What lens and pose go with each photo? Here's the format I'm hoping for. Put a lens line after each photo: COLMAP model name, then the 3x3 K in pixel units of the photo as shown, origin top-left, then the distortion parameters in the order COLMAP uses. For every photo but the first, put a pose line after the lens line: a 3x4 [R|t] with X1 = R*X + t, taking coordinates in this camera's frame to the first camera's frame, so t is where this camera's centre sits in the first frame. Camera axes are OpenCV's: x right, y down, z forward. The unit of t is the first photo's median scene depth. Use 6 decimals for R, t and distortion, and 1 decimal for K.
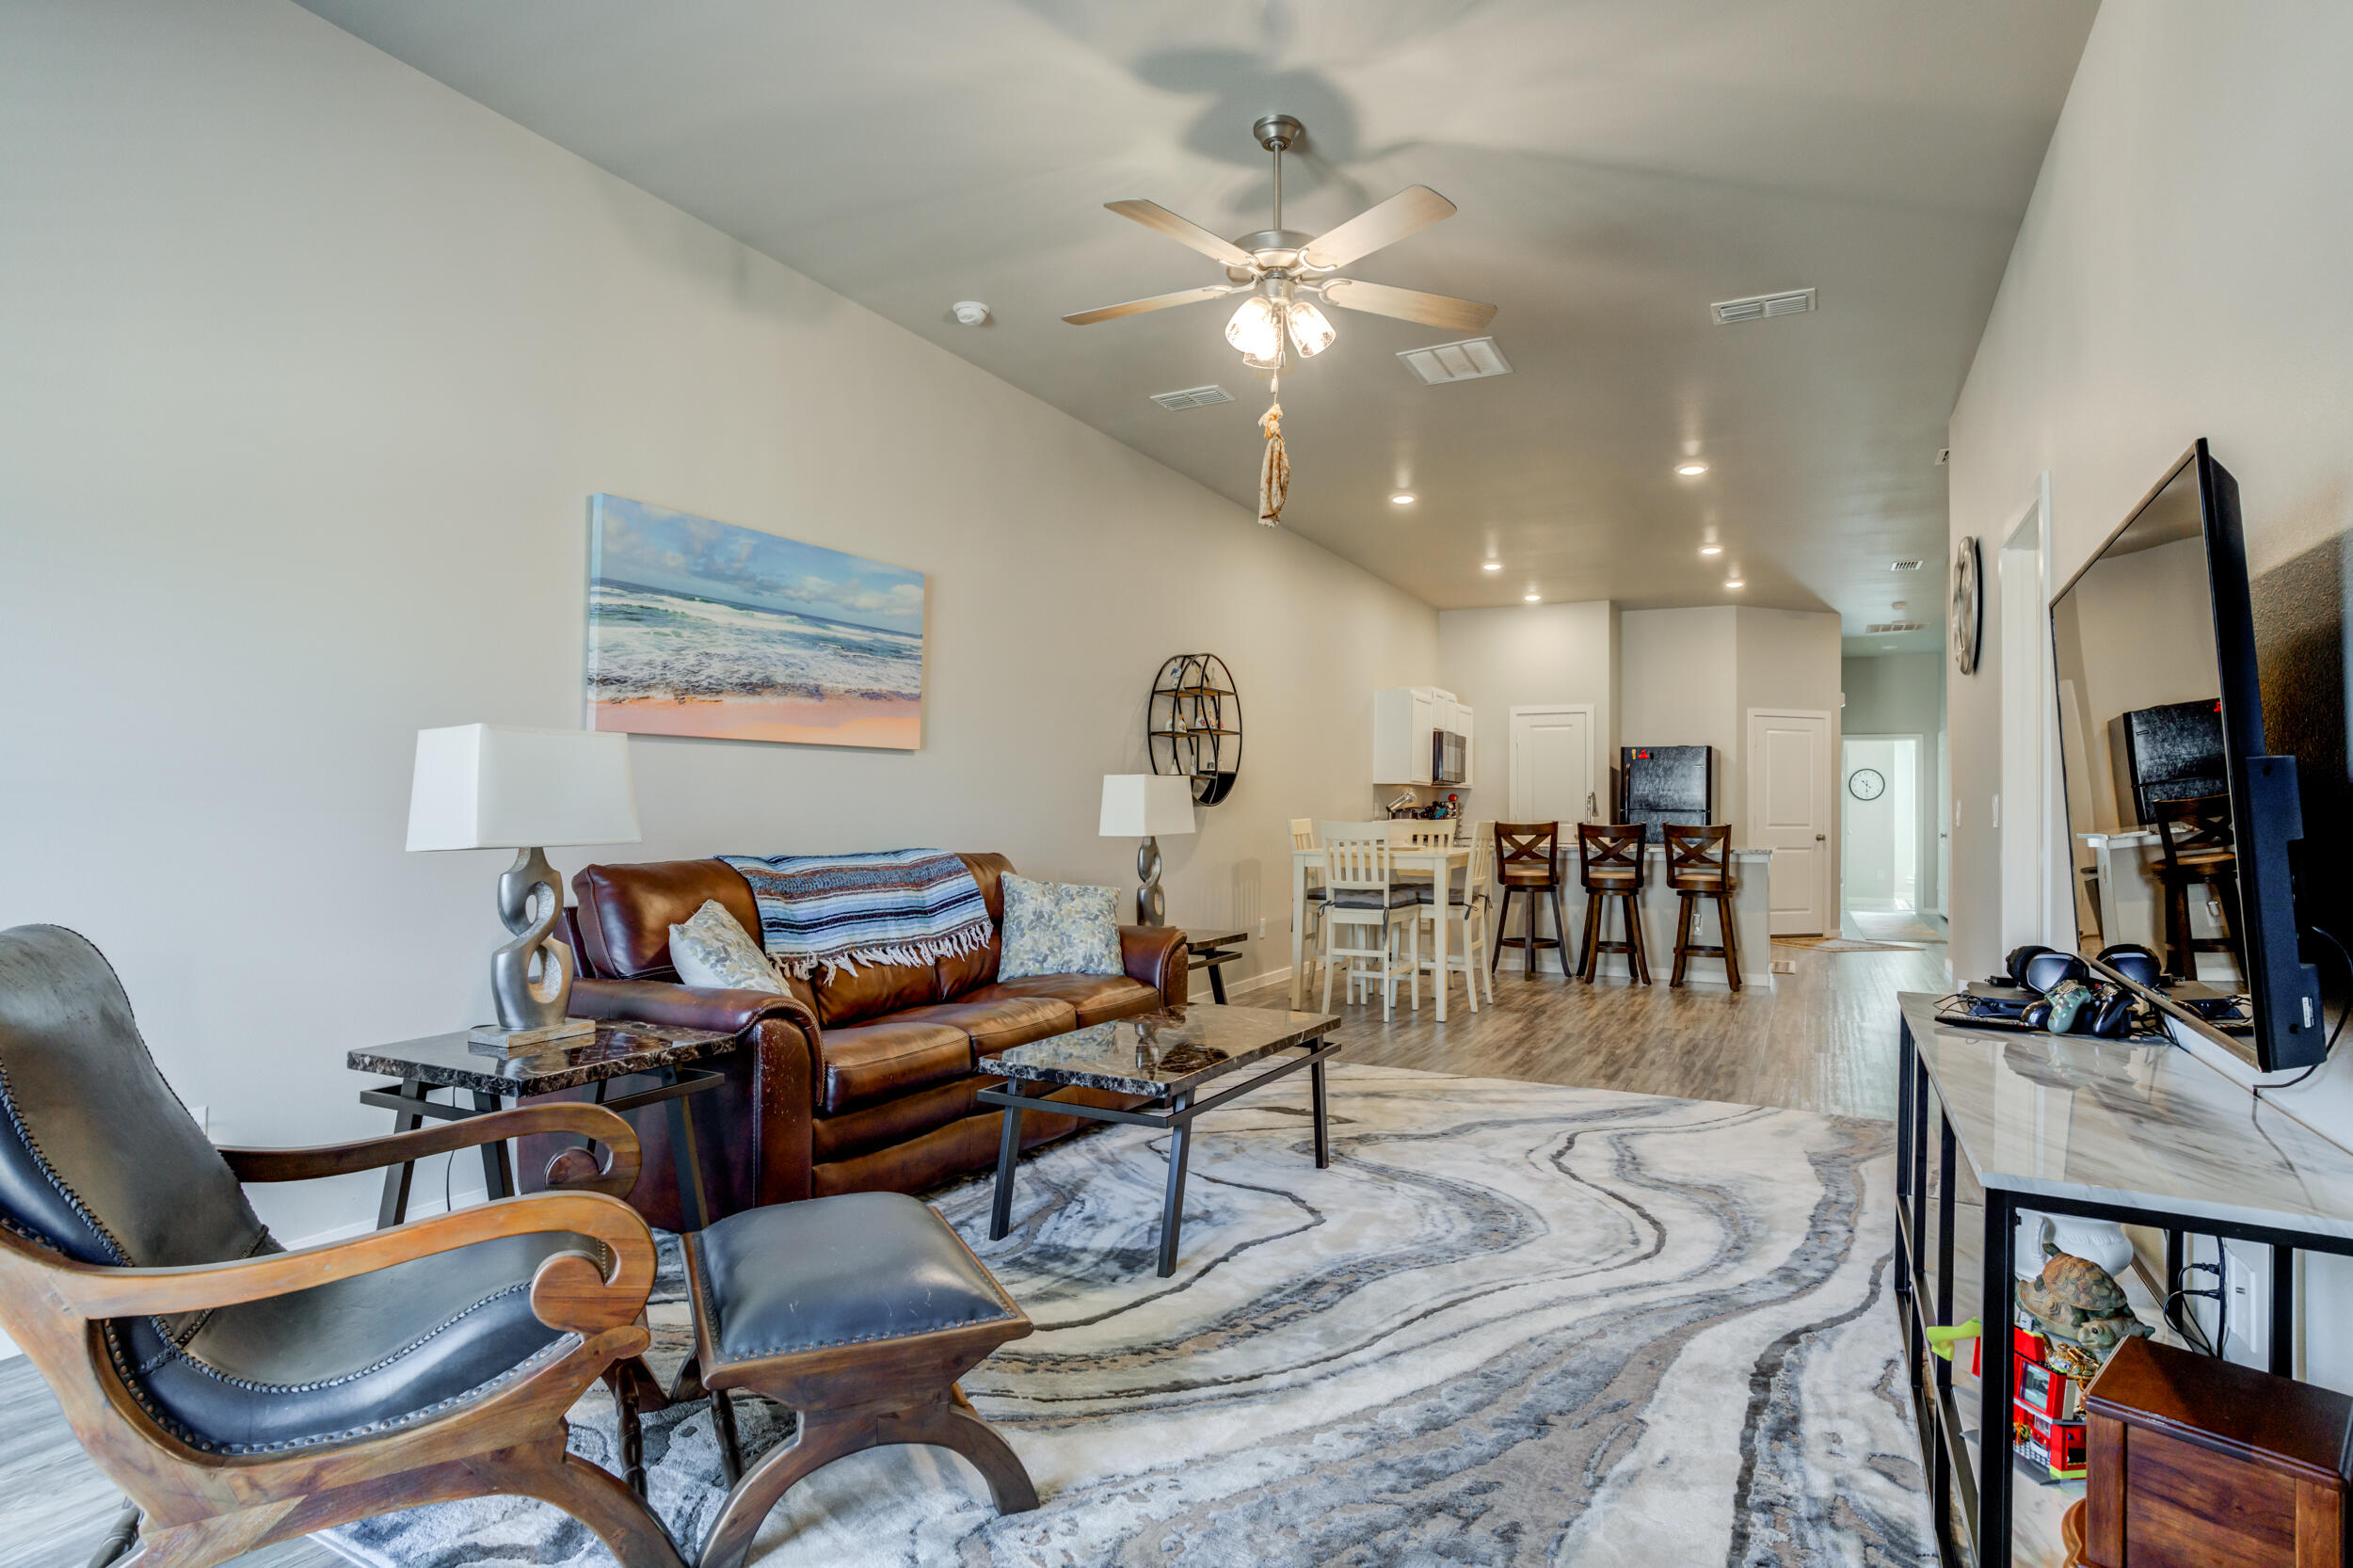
lens RADIAL K [[1279.1, 0, 1170.8], [0, 1279.1, 797.7], [0, 0, 1]] dist [0.017089, 0.003304]
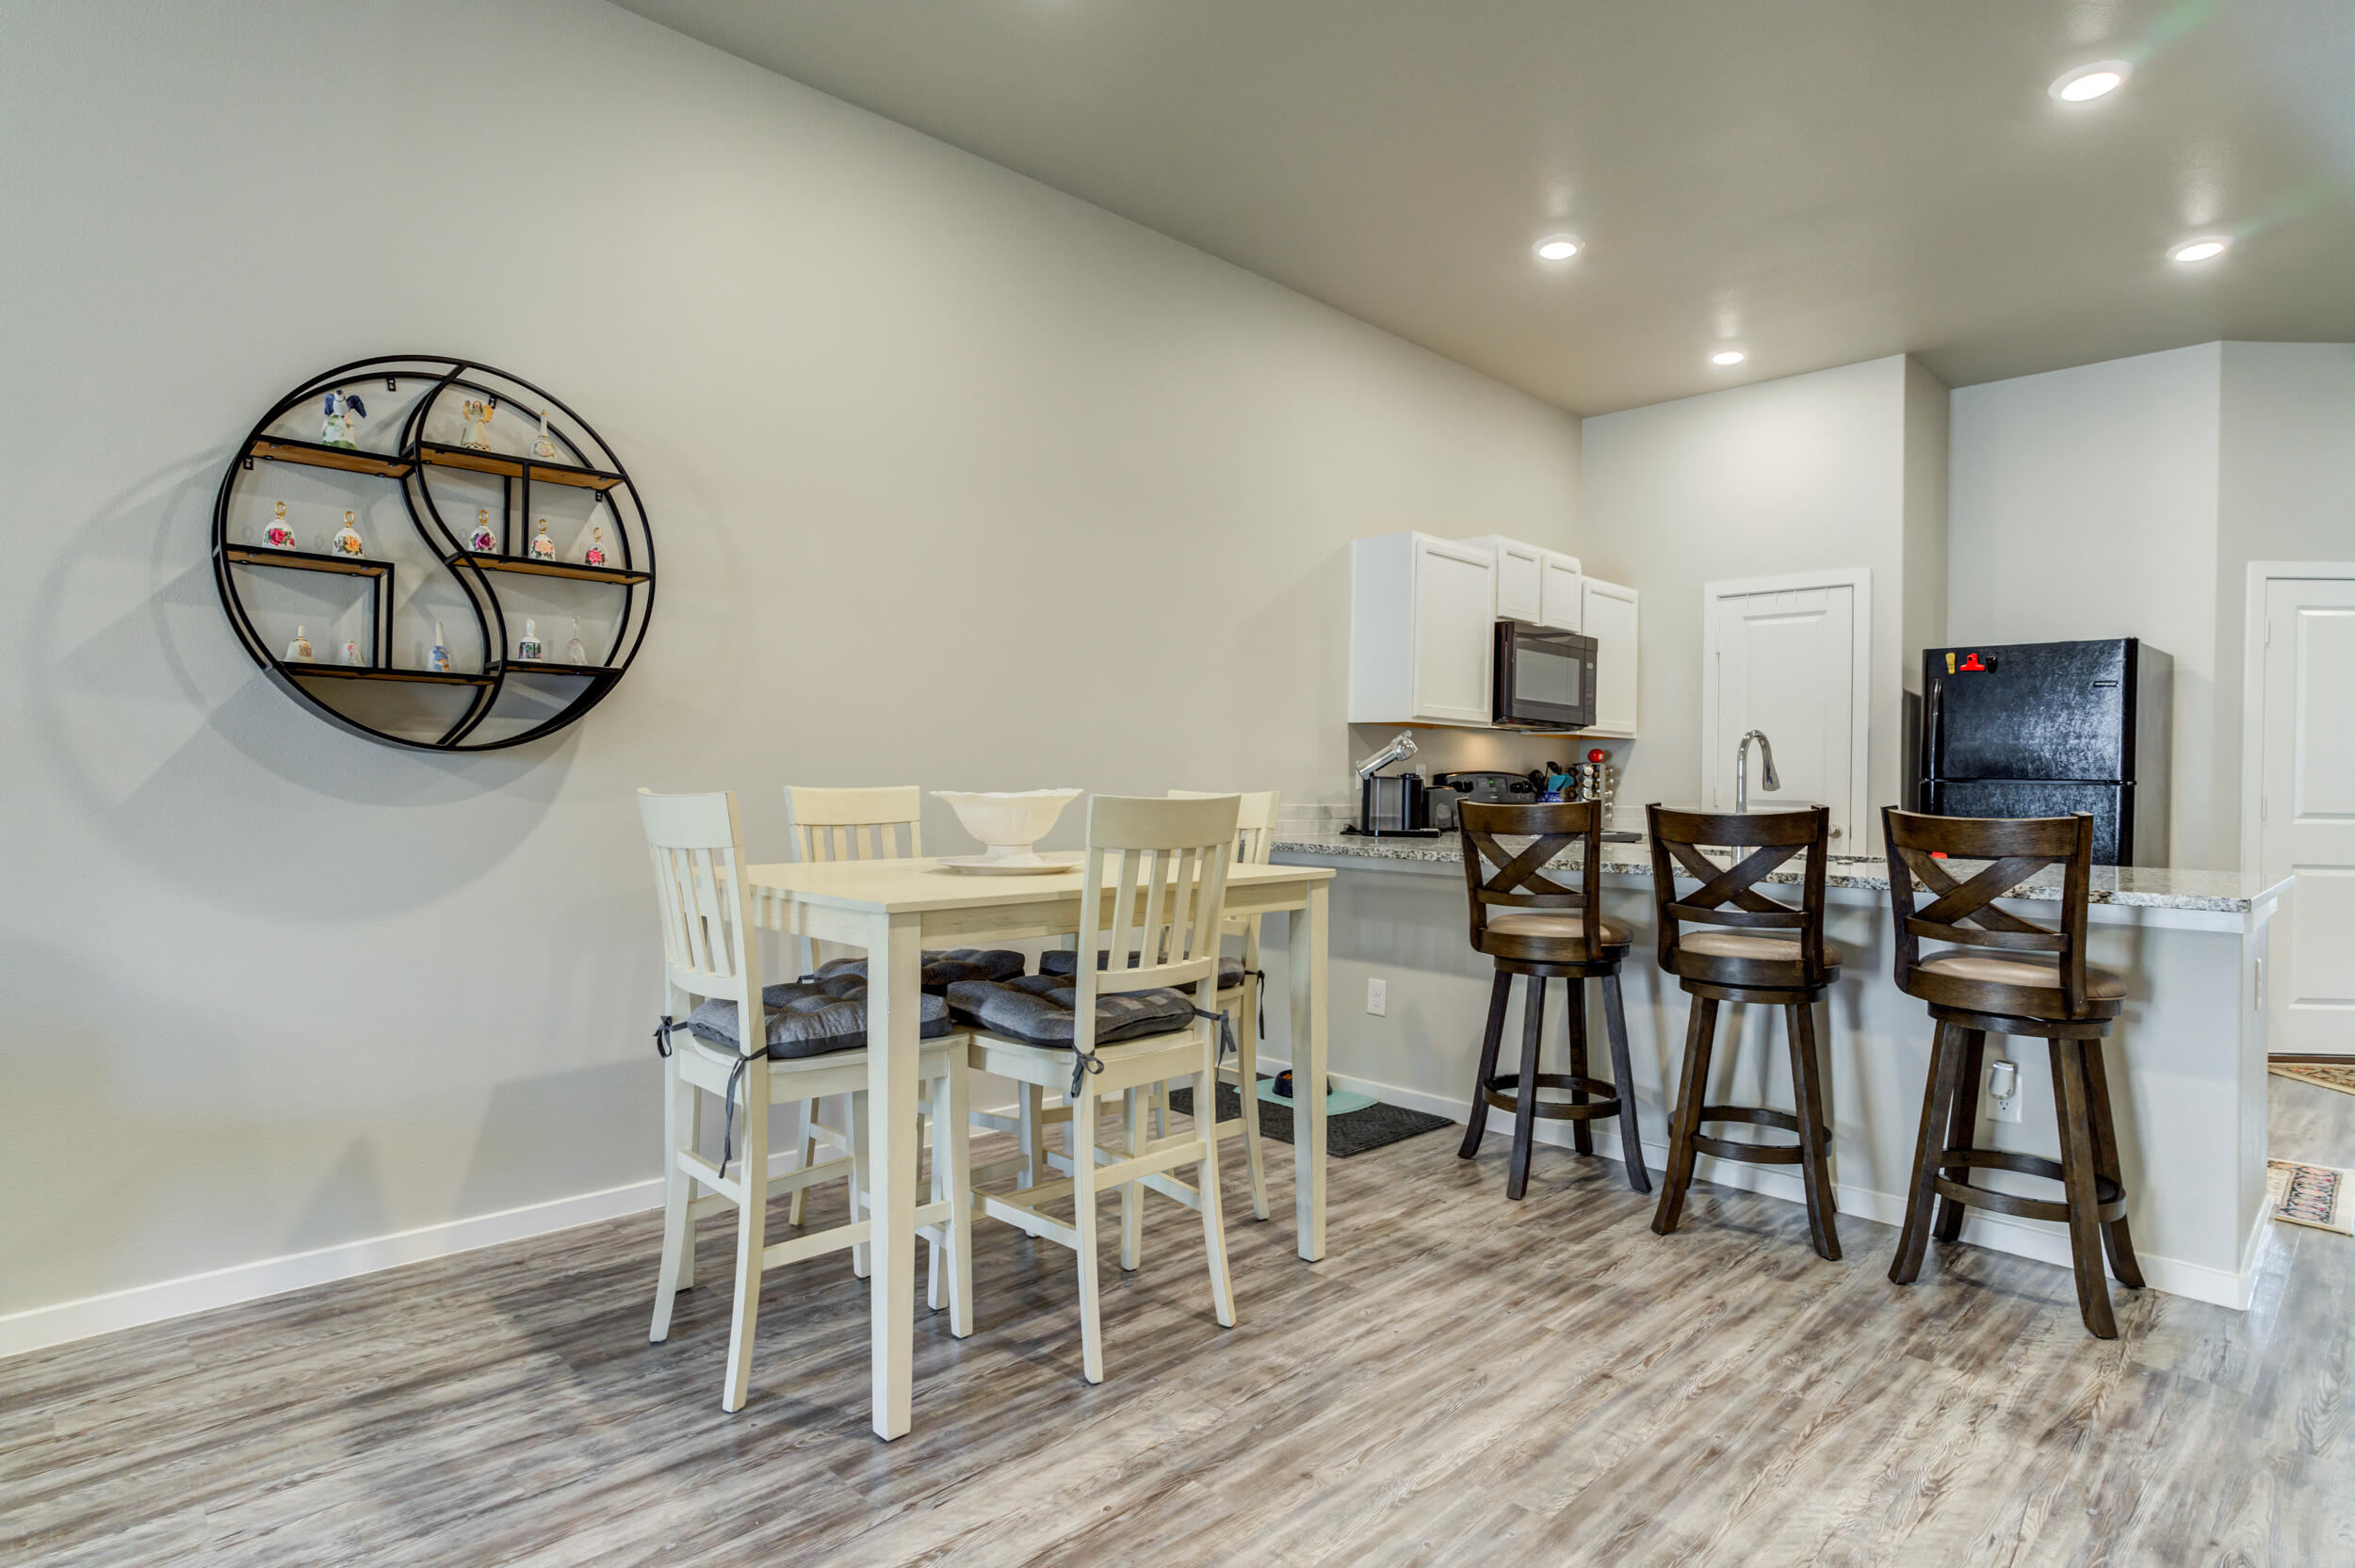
lens RADIAL K [[1280.0, 0, 1183.1], [0, 1280.0, 779.1], [0, 0, 1]] dist [0.017089, 0.003304]
pose [[0.954434, 0.010590, -0.298234, 0.278348], [-0.008106, 0.999921, 0.009566, 0.007990], [0.298312, -0.006712, 0.954445, 0.547784]]
